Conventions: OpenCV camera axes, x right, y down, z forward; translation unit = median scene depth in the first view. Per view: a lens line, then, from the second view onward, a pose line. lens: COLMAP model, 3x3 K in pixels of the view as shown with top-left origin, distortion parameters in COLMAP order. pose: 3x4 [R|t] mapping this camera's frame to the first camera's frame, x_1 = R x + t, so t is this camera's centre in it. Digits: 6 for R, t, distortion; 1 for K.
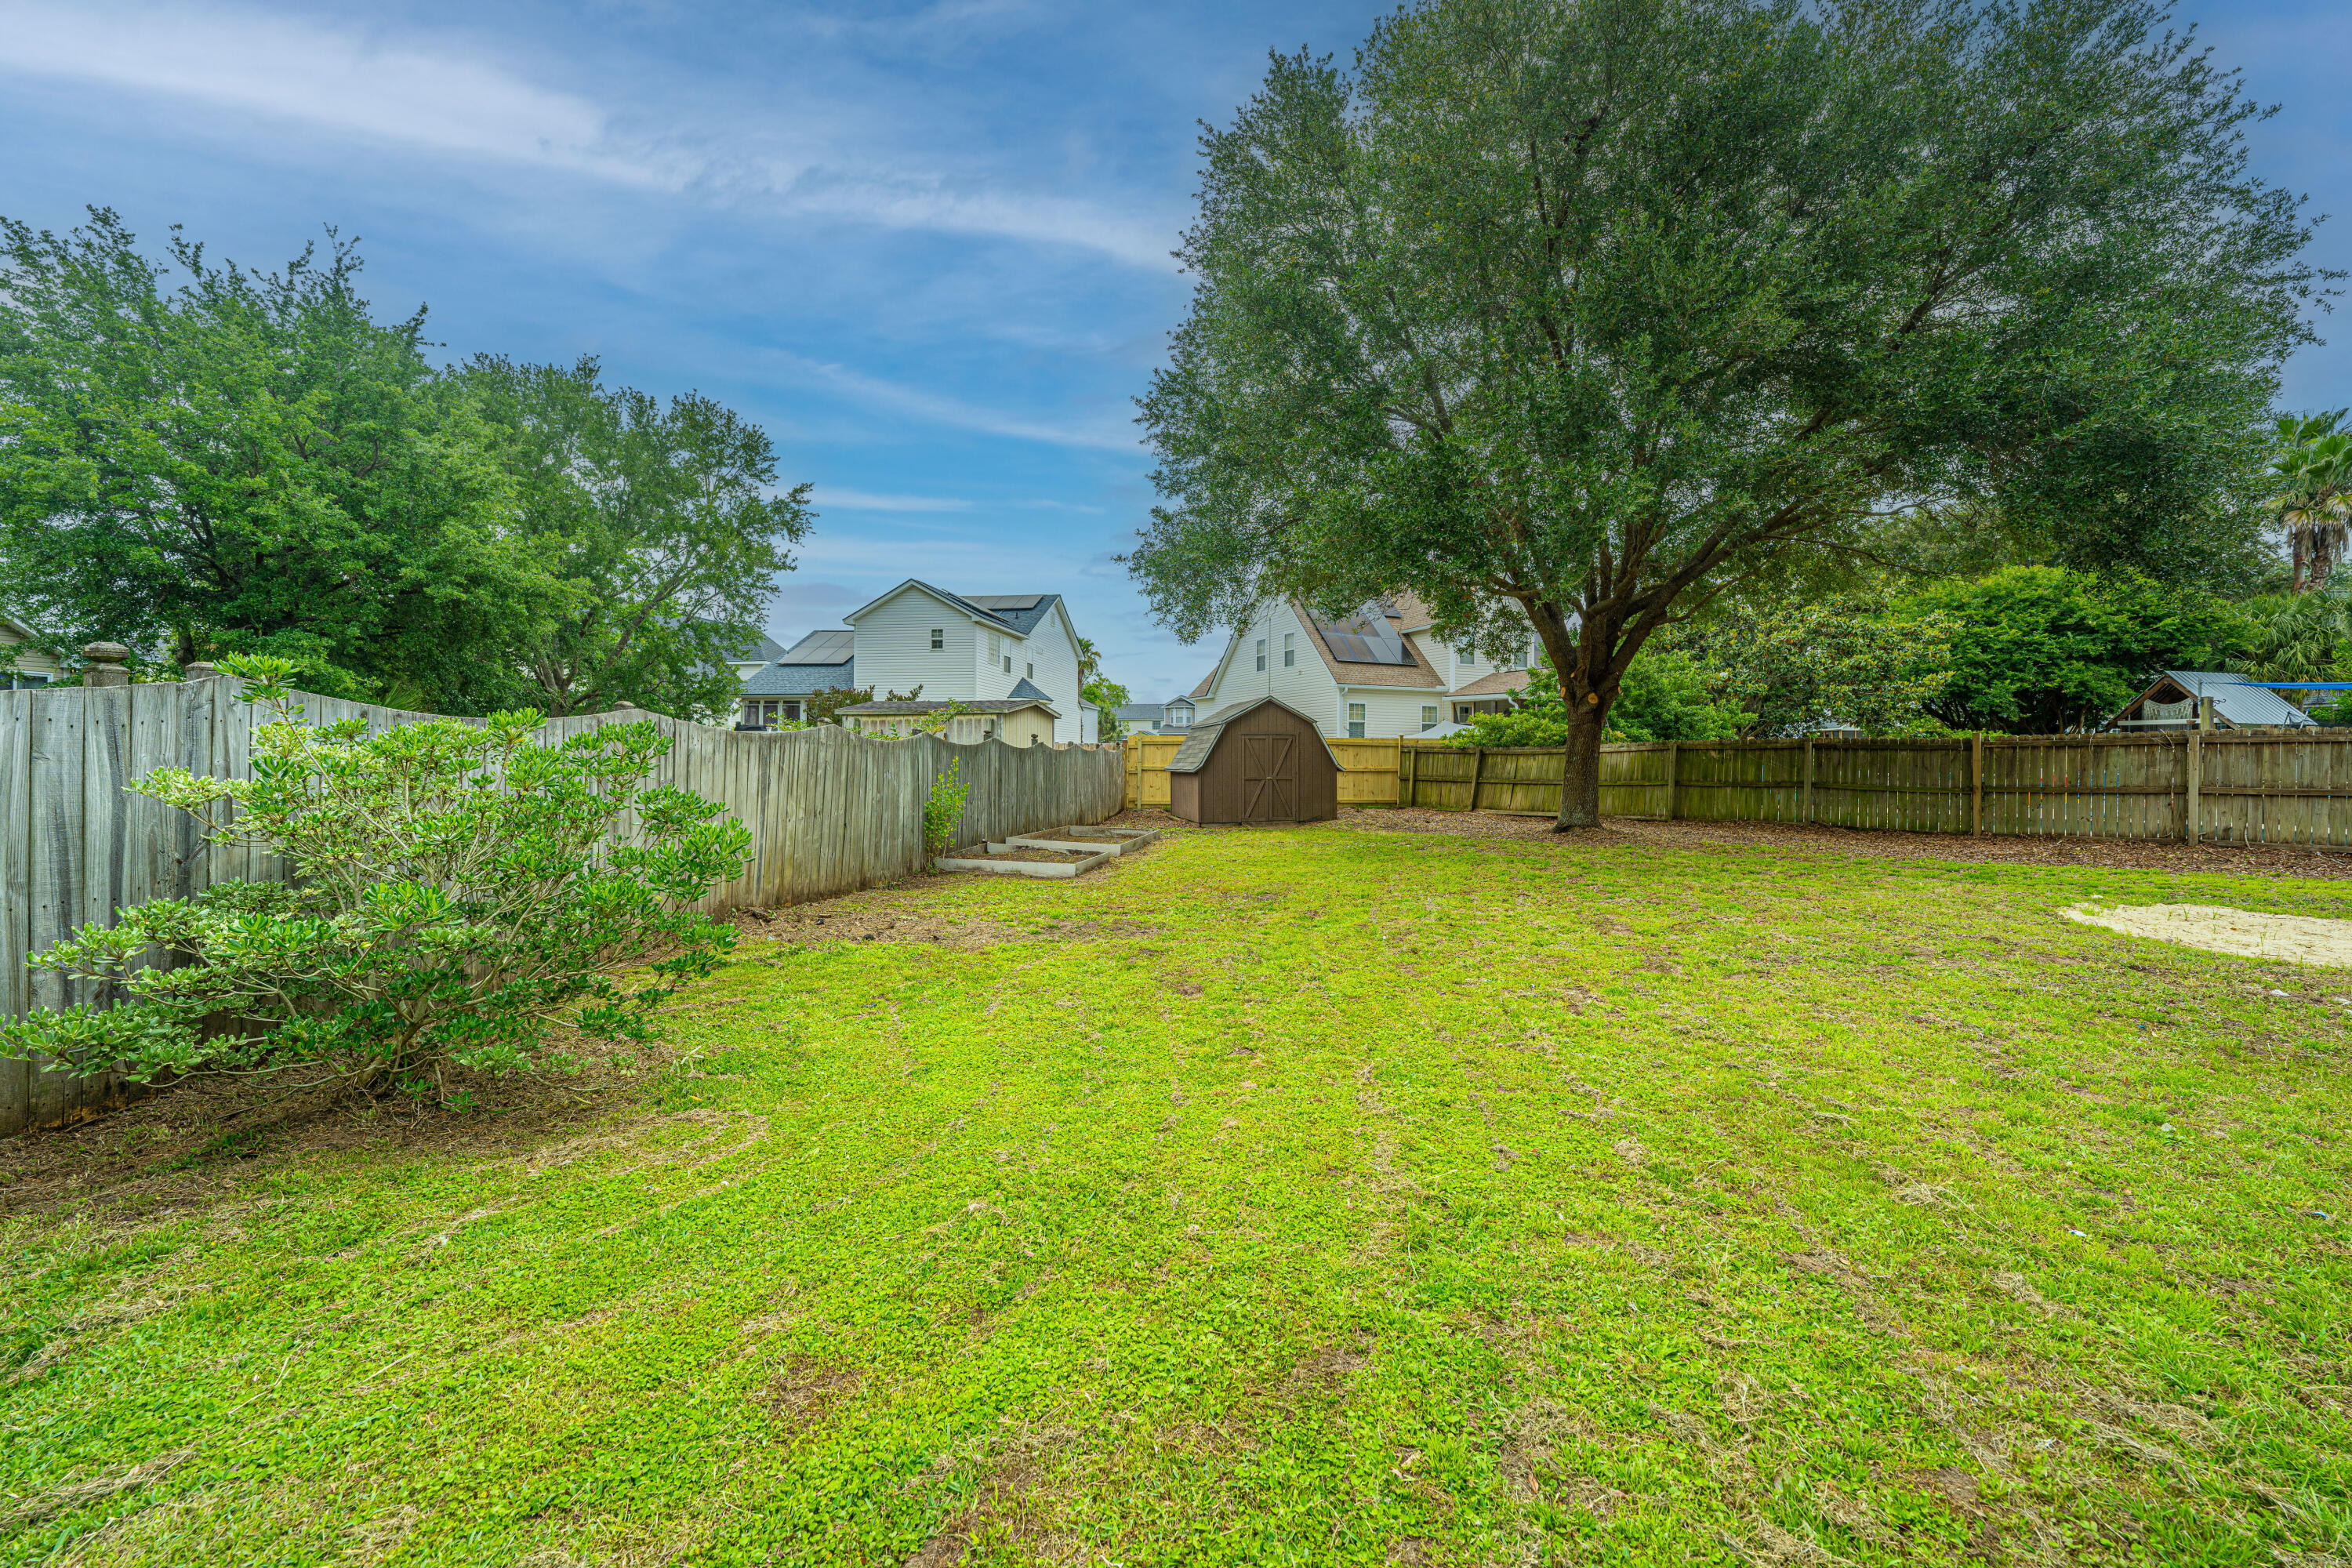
lens RADIAL K [[935.9, 0, 1199.9], [0, 935.9, 771.0], [0, 0, 1]] dist [-0.000631, 0.000160]
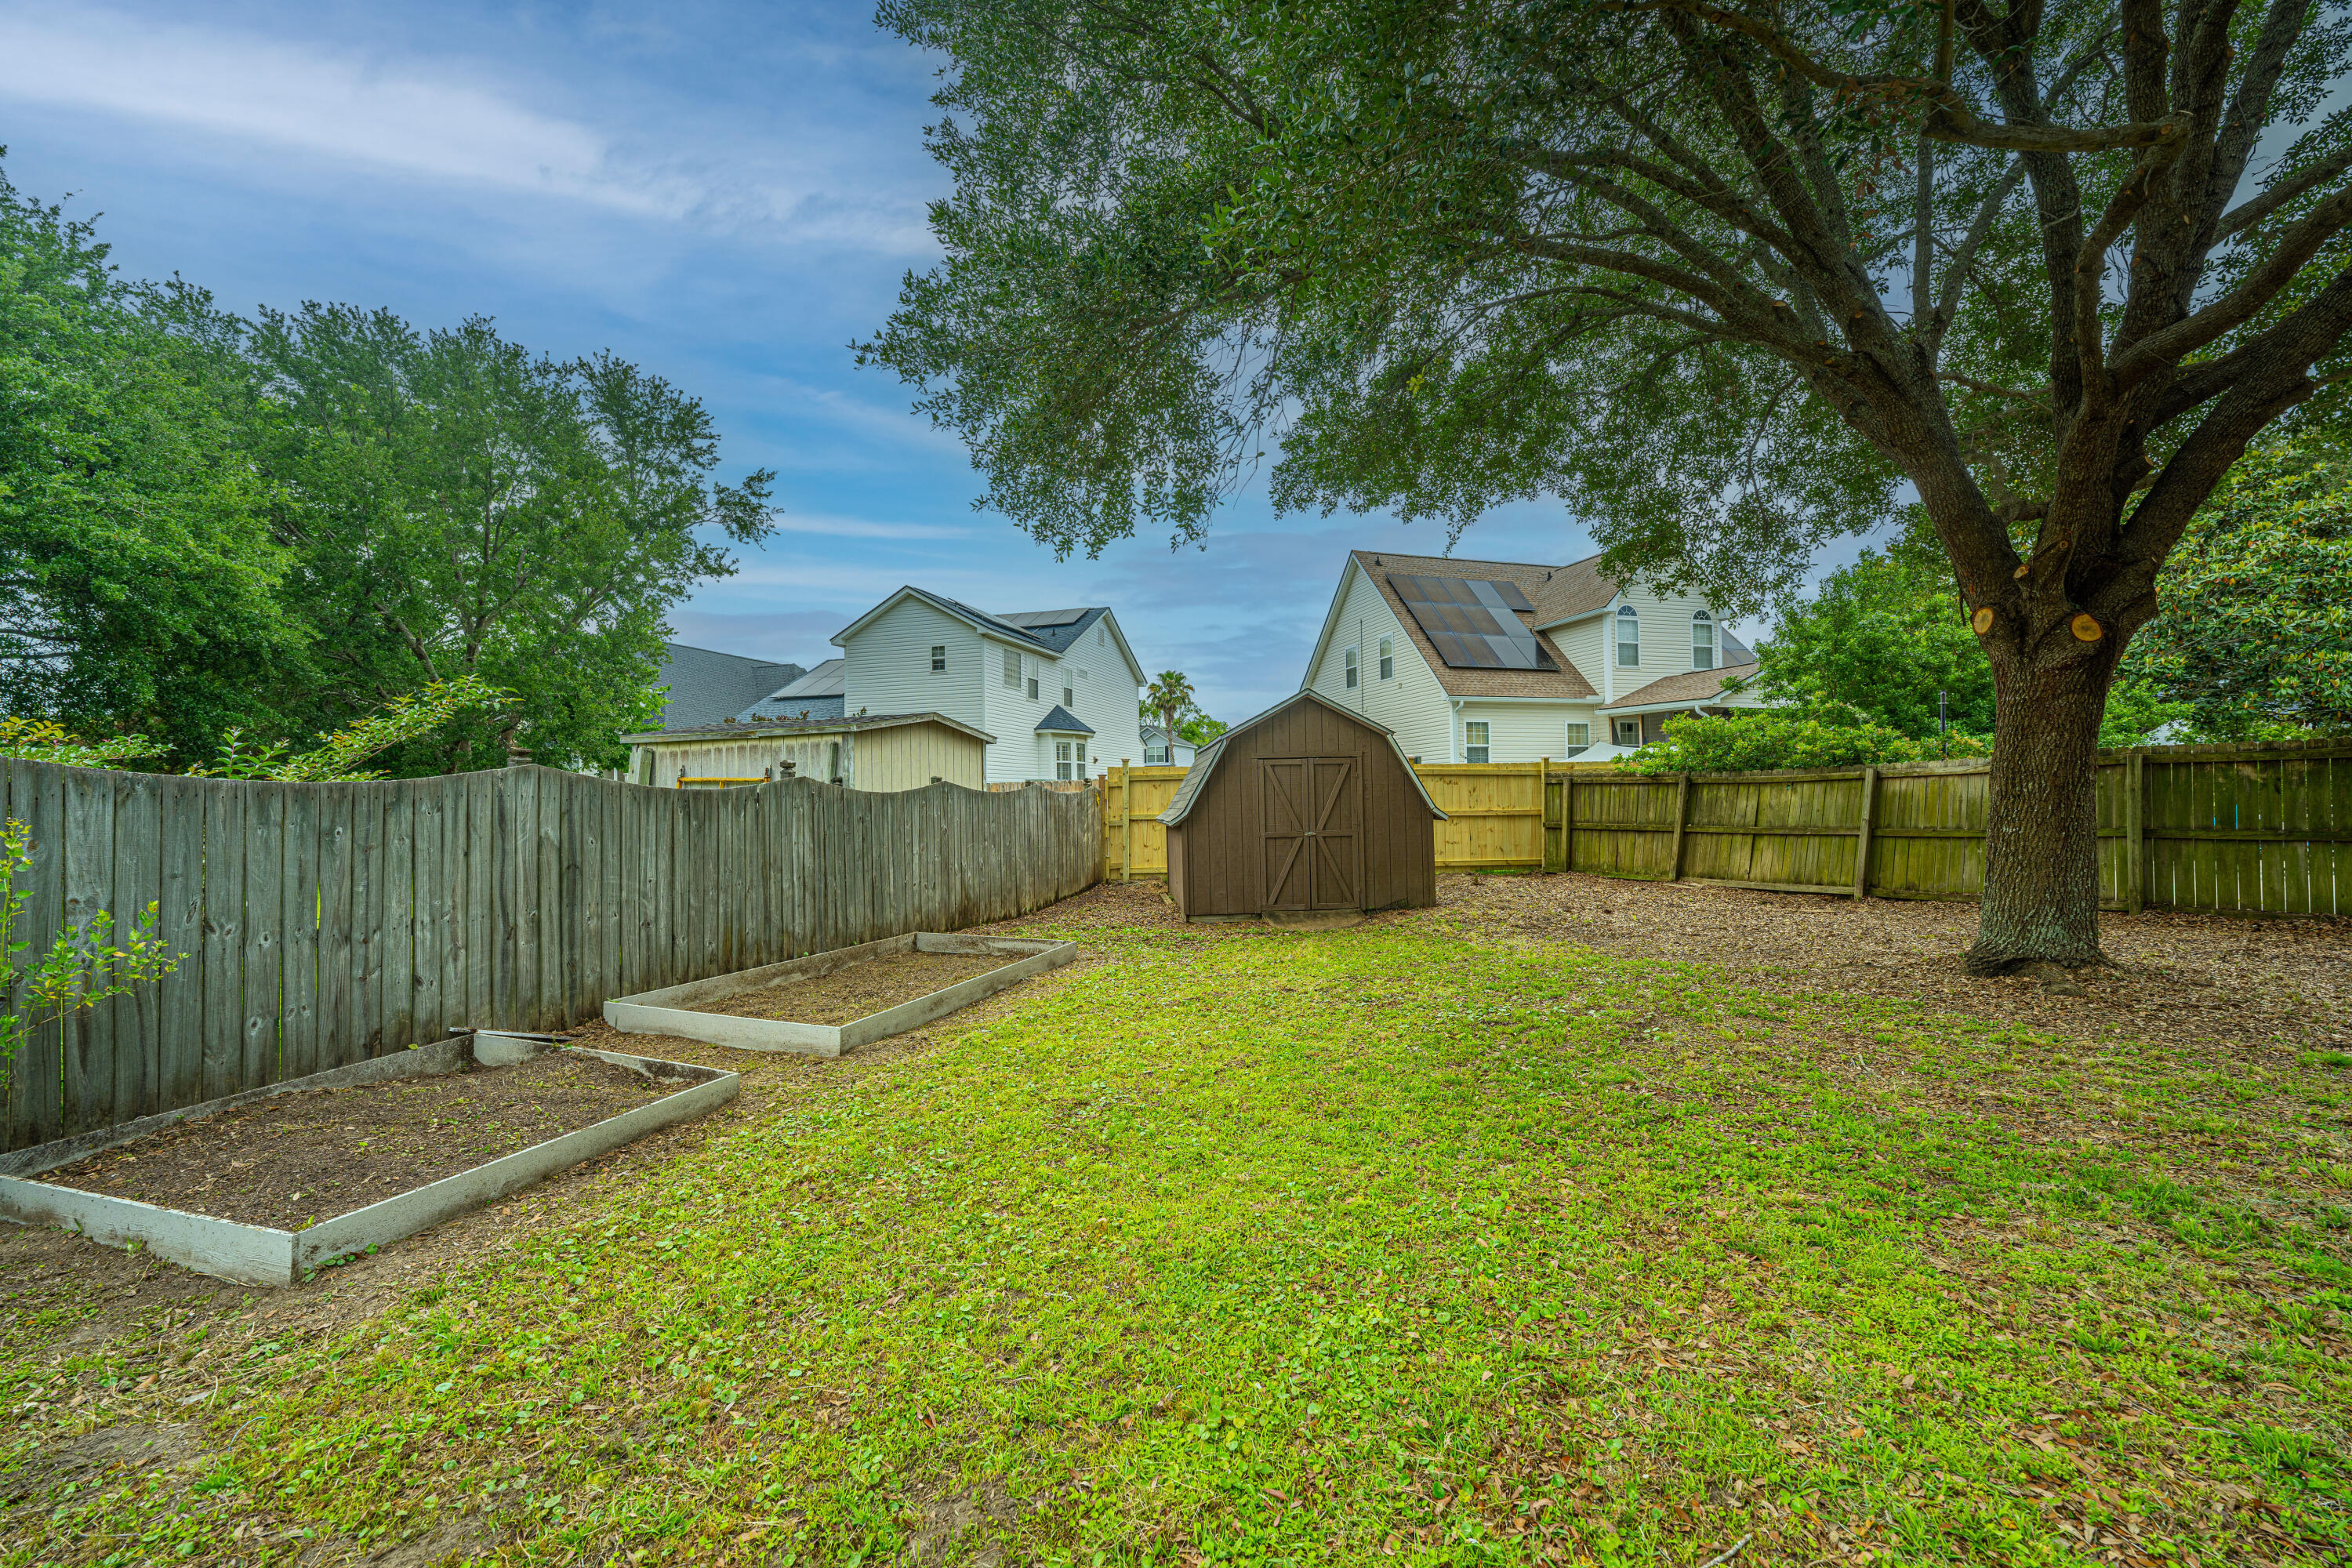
lens RADIAL K [[917.3, 0, 1196.9], [0, 917.3, 787.2], [0, 0, 1]] dist [-0.000326, 0.000058]
pose [[0.990154, -0.022088, -0.138231, 0.070428], [0.018443, 0.999449, -0.027597, -0.005712], [0.138764, 0.024776, 0.990015, 0.371316]]
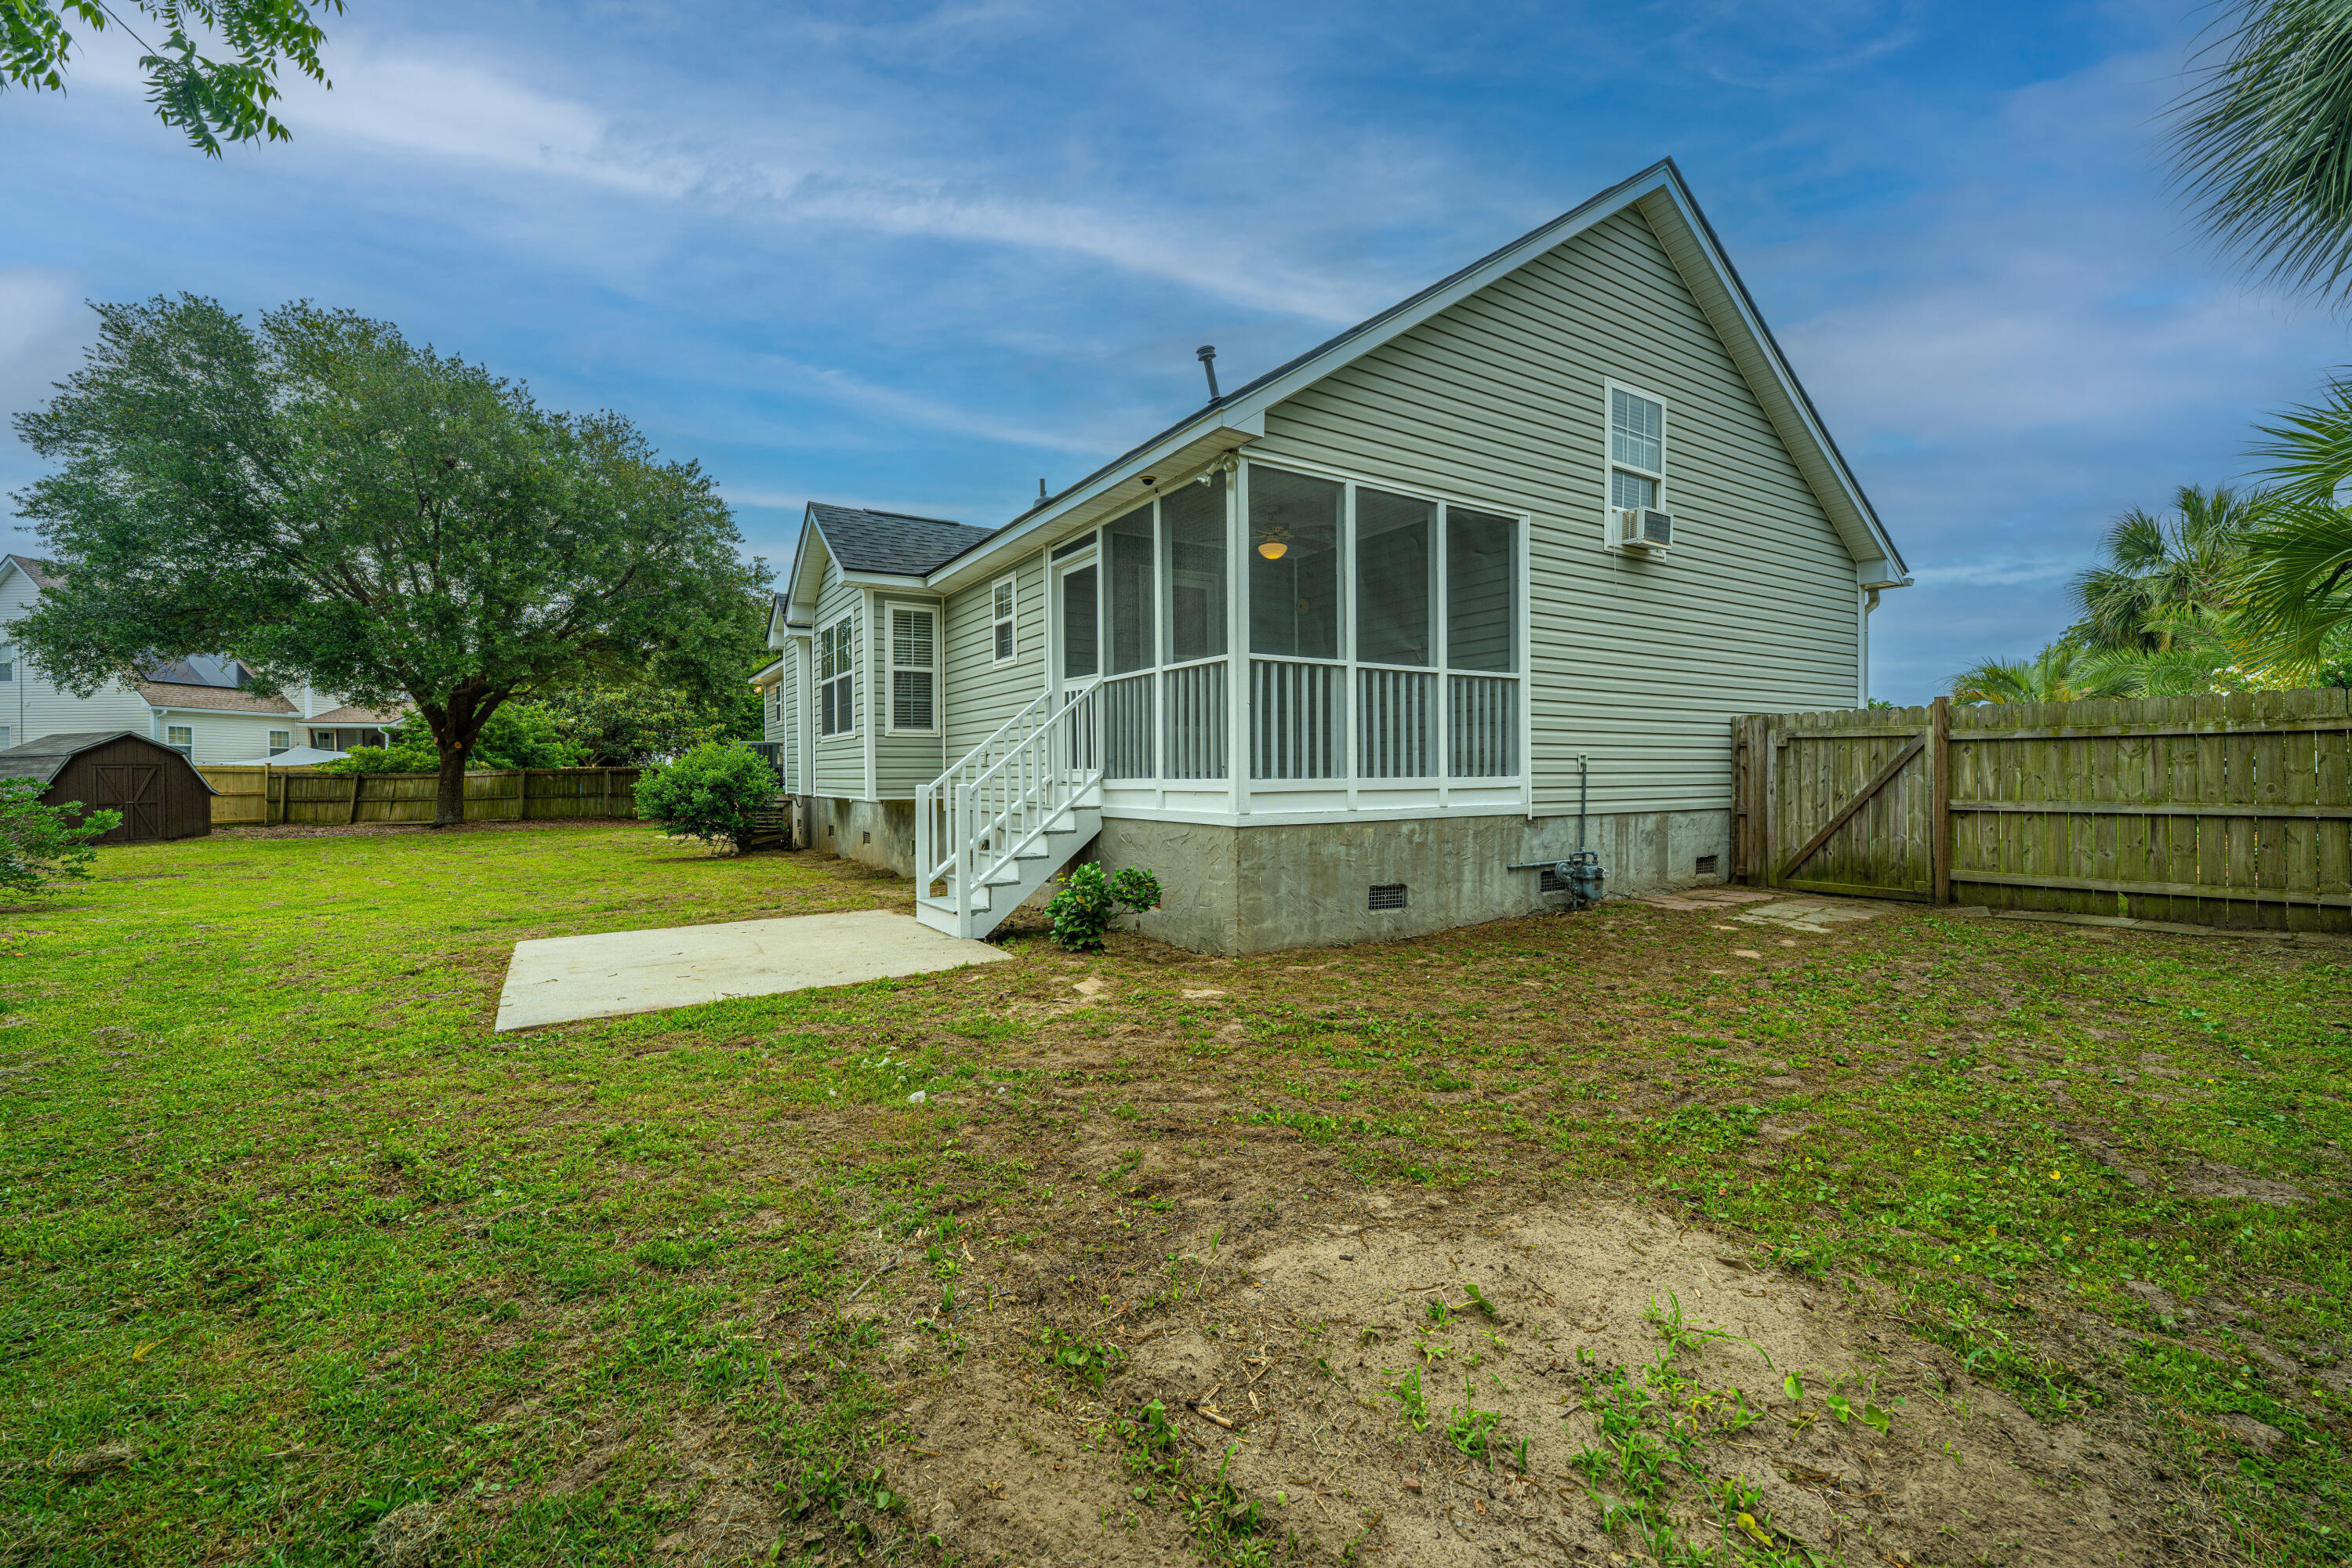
lens RADIAL K [[935.9, 0, 1199.9], [0, 935.9, 771.0], [0, 0, 1]] dist [-0.000631, 0.000160]
pose [[0.494387, -0.005284, 0.869226, -0.231231], [0.021611, 0.999747, -0.006214, 0.003784], [-0.868973, 0.021857, 0.494376, -0.598347]]
